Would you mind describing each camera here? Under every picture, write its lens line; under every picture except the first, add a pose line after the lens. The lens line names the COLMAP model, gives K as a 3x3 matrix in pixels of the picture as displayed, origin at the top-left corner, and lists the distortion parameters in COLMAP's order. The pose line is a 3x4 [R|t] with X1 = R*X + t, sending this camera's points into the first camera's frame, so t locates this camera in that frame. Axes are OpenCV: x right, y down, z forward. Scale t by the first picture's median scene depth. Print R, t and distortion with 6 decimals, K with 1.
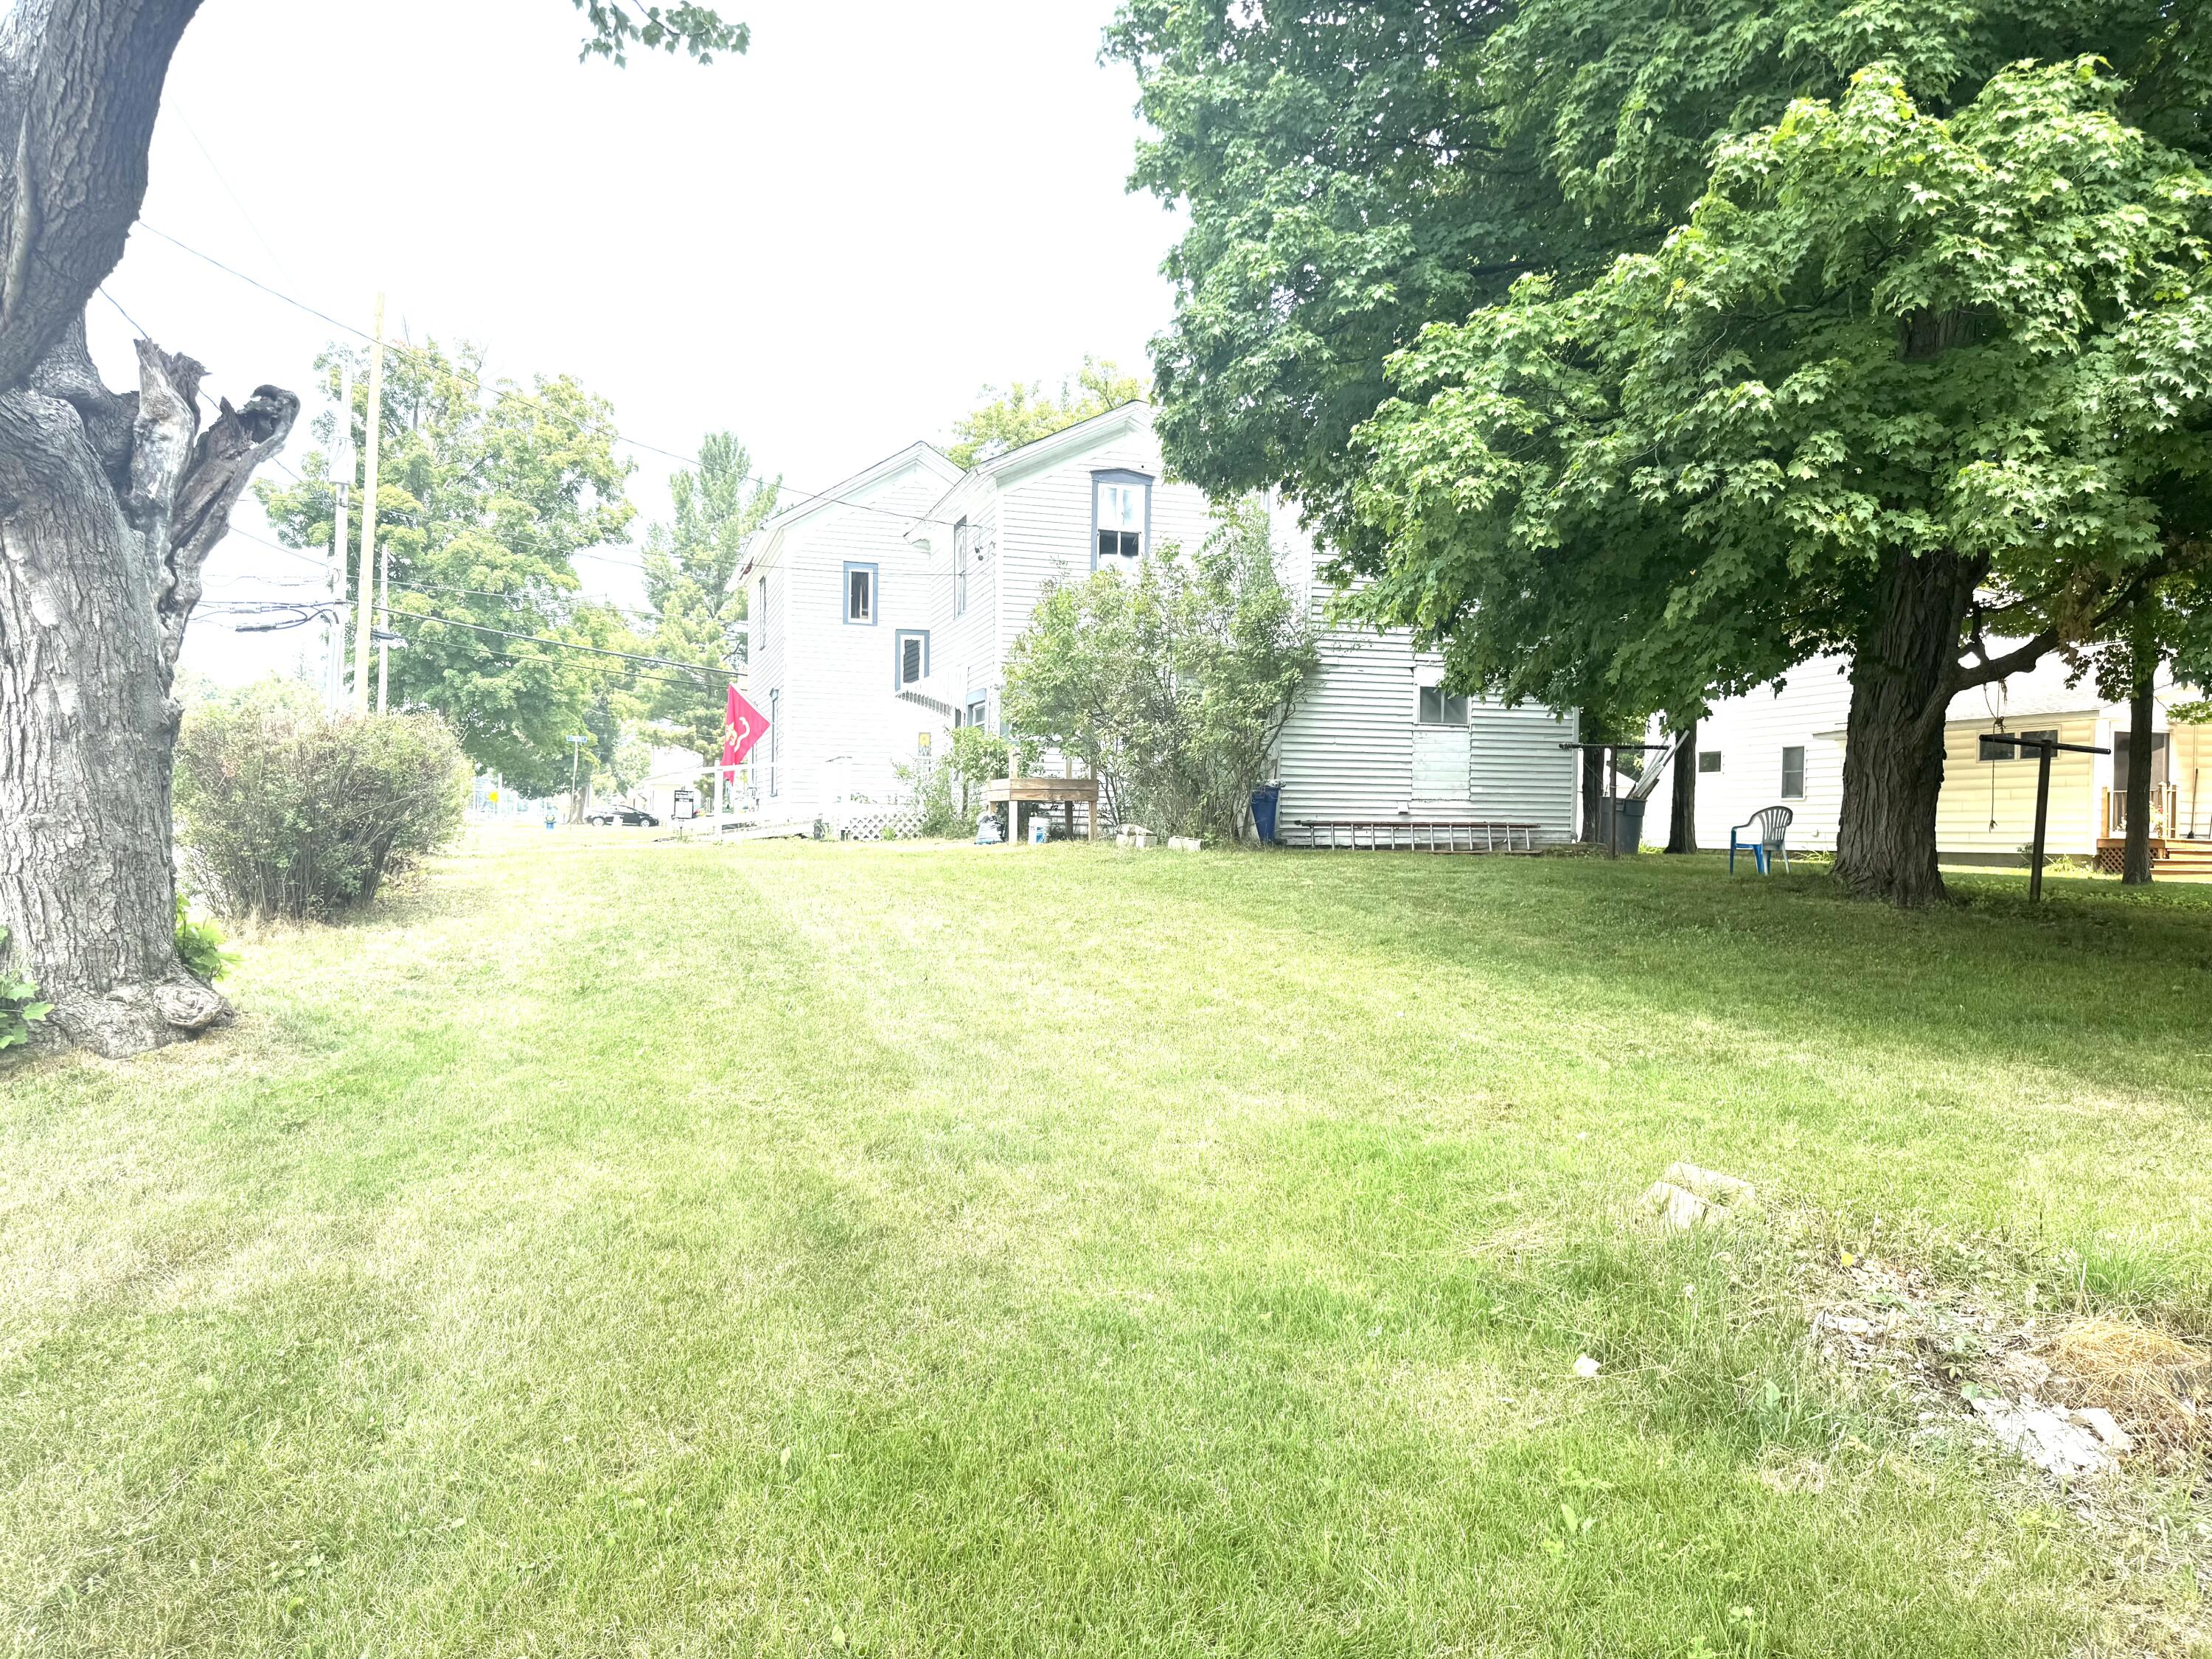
lens RADIAL K [[1592.7, 0, 1136.6], [0, 1592.7, 839.1], [0, 0, 1]] dist [0.072996, -0.087174]
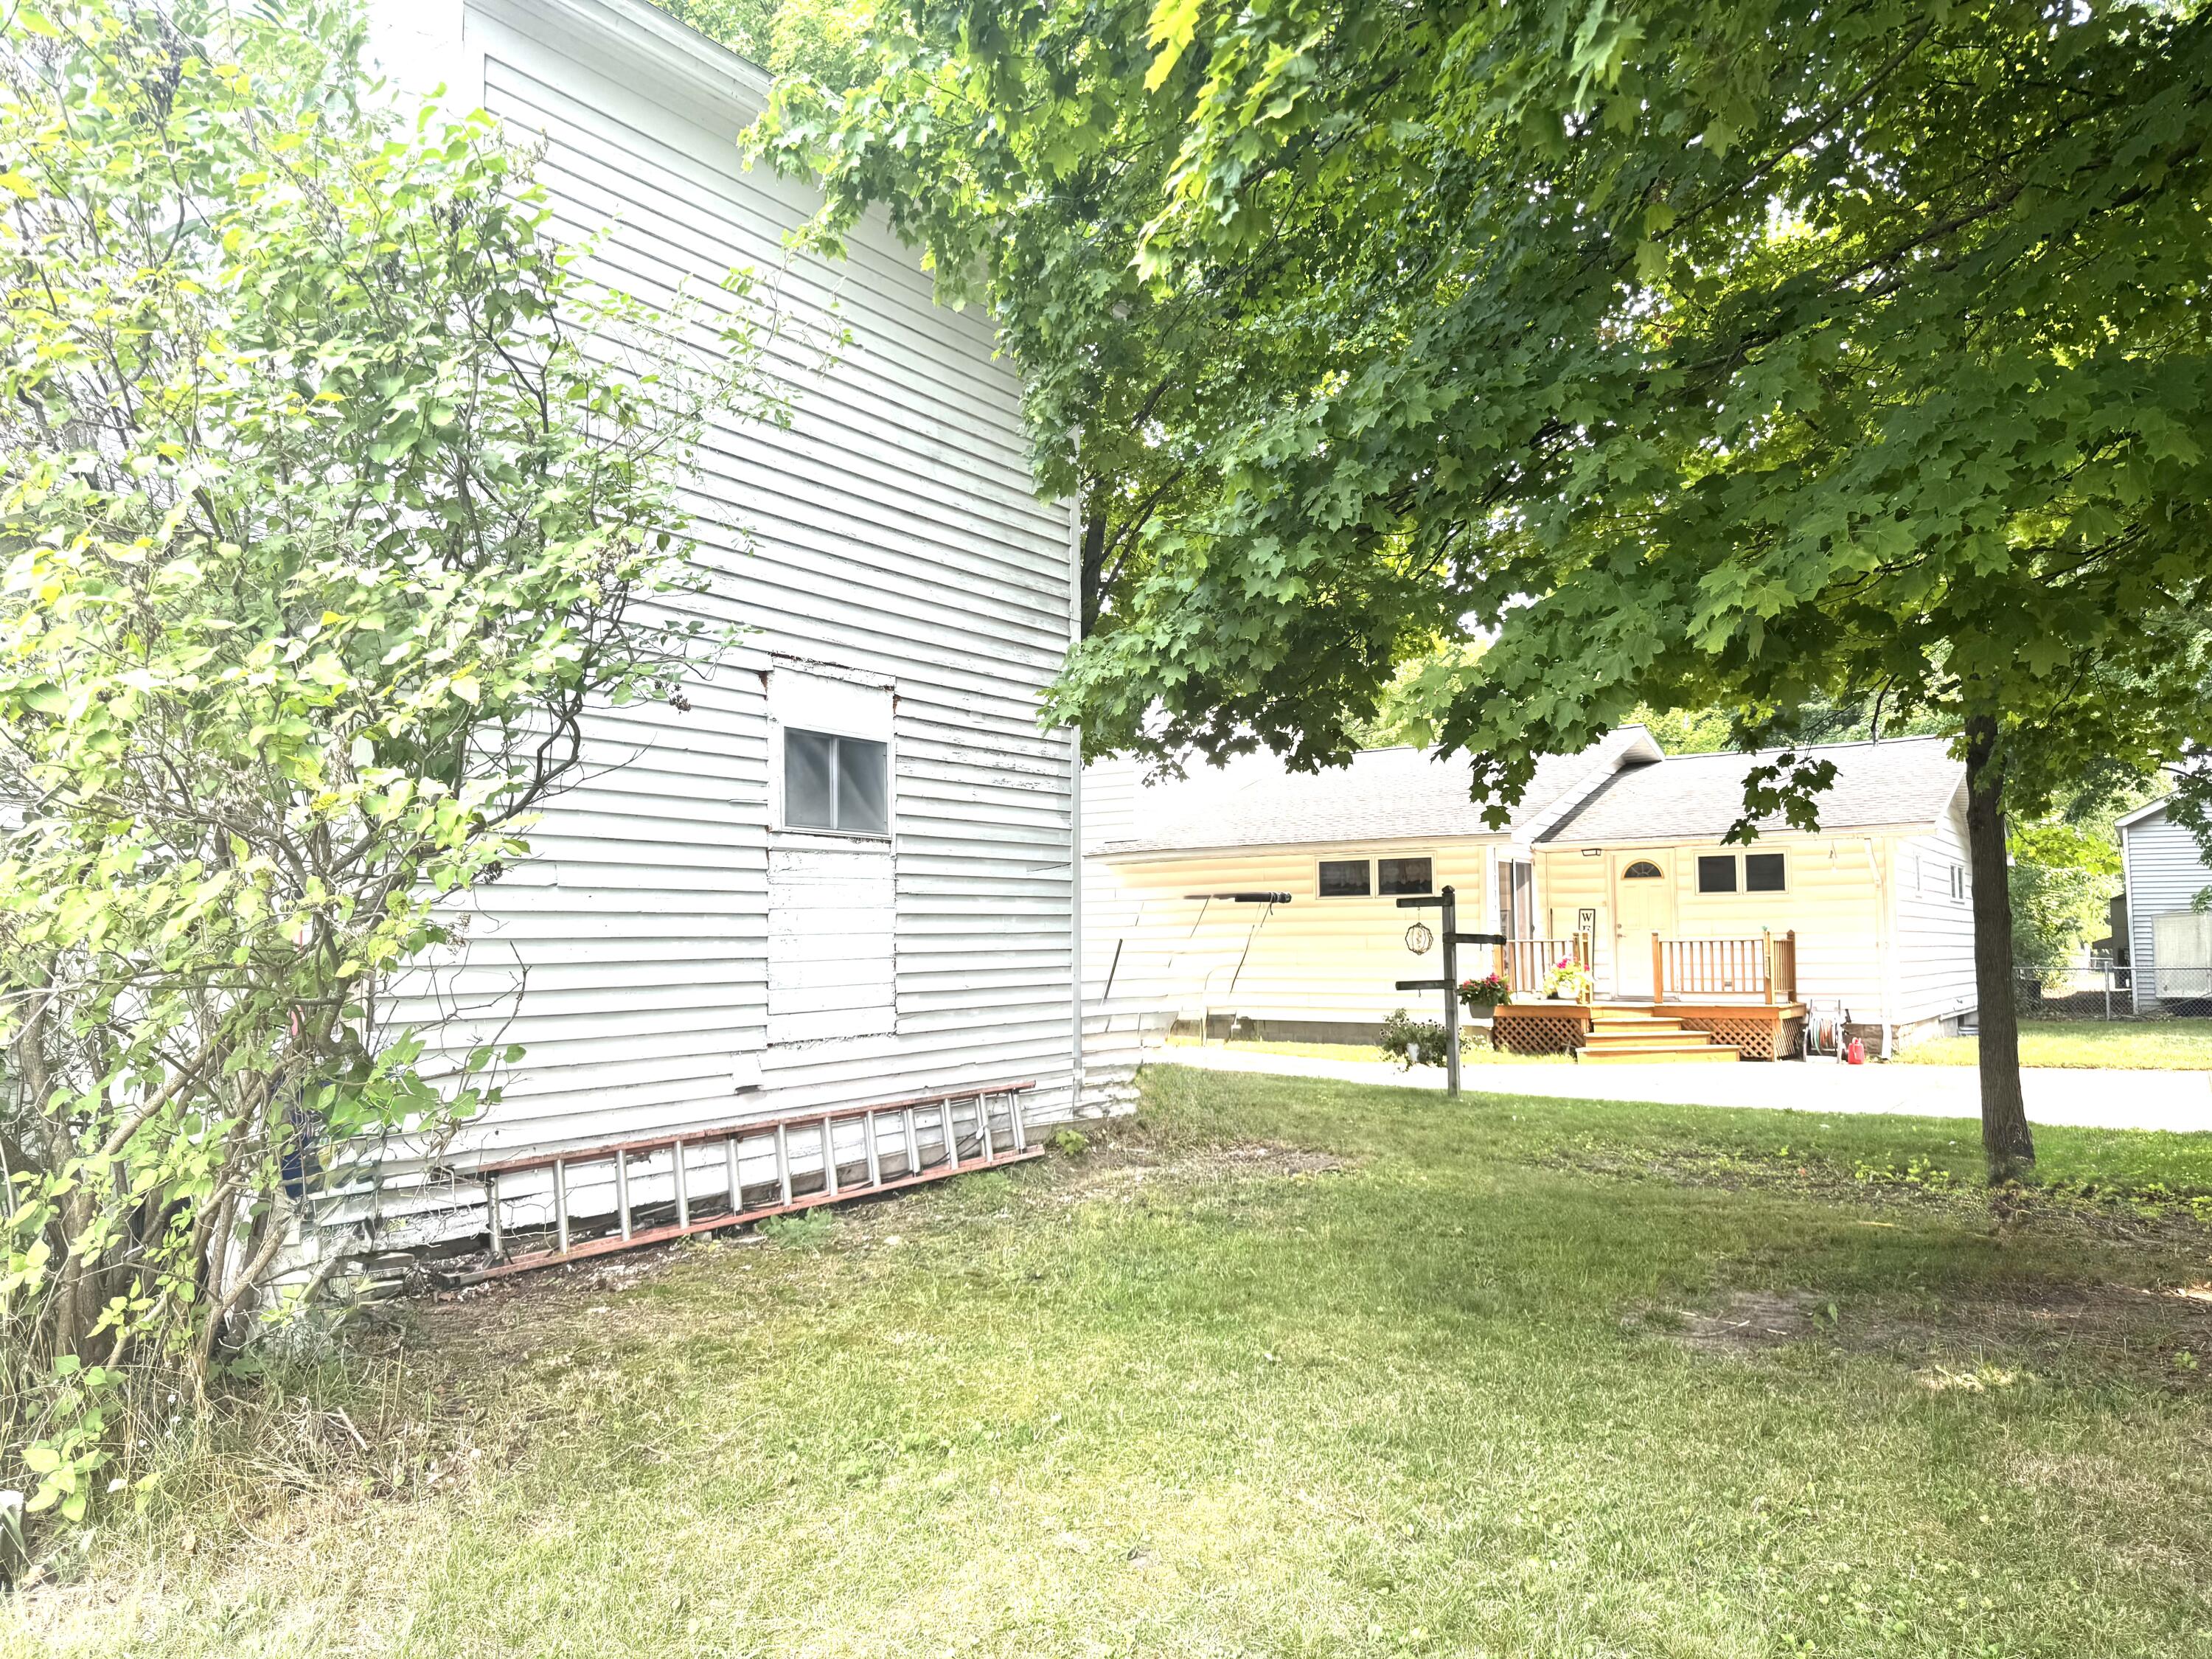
lens RADIAL K [[1584.0, 0, 1077.6], [0, 1584.0, 816.2], [0, 0, 1]] dist [0.163661, -0.255853]
pose [[0.822847, 0.028118, 0.567567, 0.011271], [0.017605, 0.997034, -0.074917, -0.018964], [-0.567991, 0.071637, 0.819911, 0.268495]]
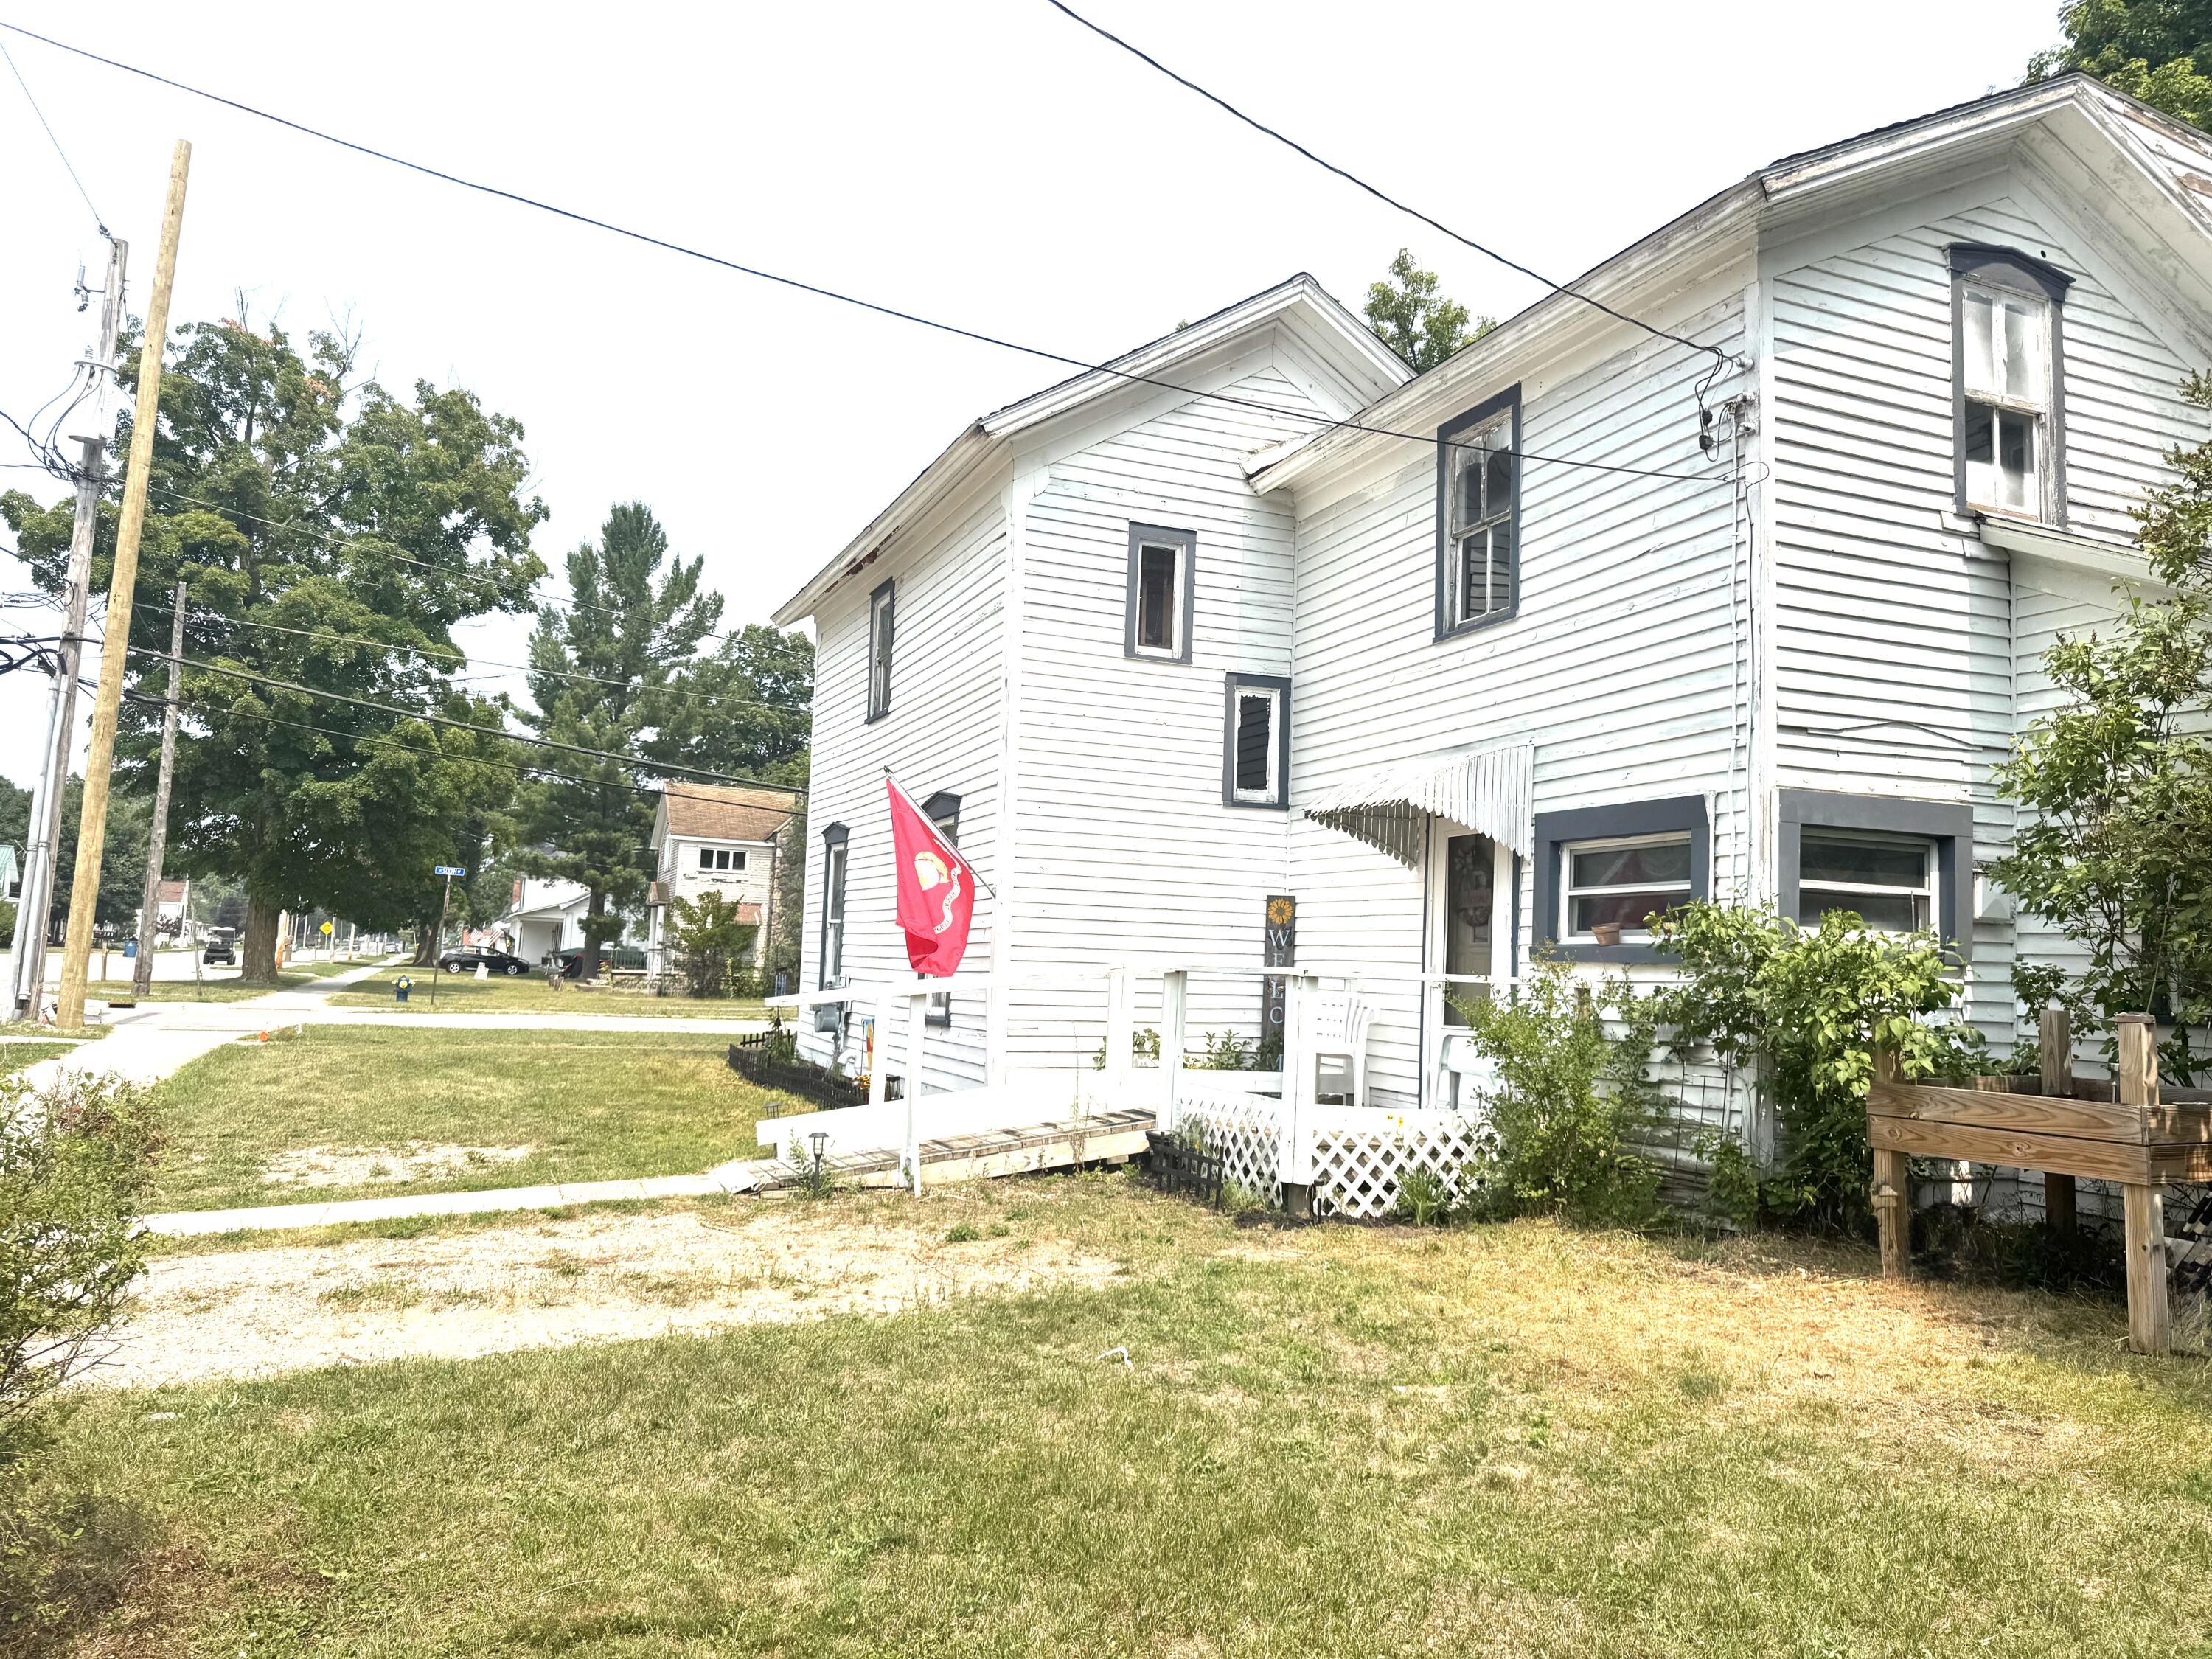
lens RADIAL K [[1584.0, 0, 1077.6], [0, 1584.0, 816.2], [0, 0, 1]] dist [0.163661, -0.255853]
pose [[0.998220, 0.028137, 0.052585, -0.107397], [-0.022813, 0.994803, -0.099230, -0.021202], [-0.055104, 0.097854, 0.993674, 0.268723]]
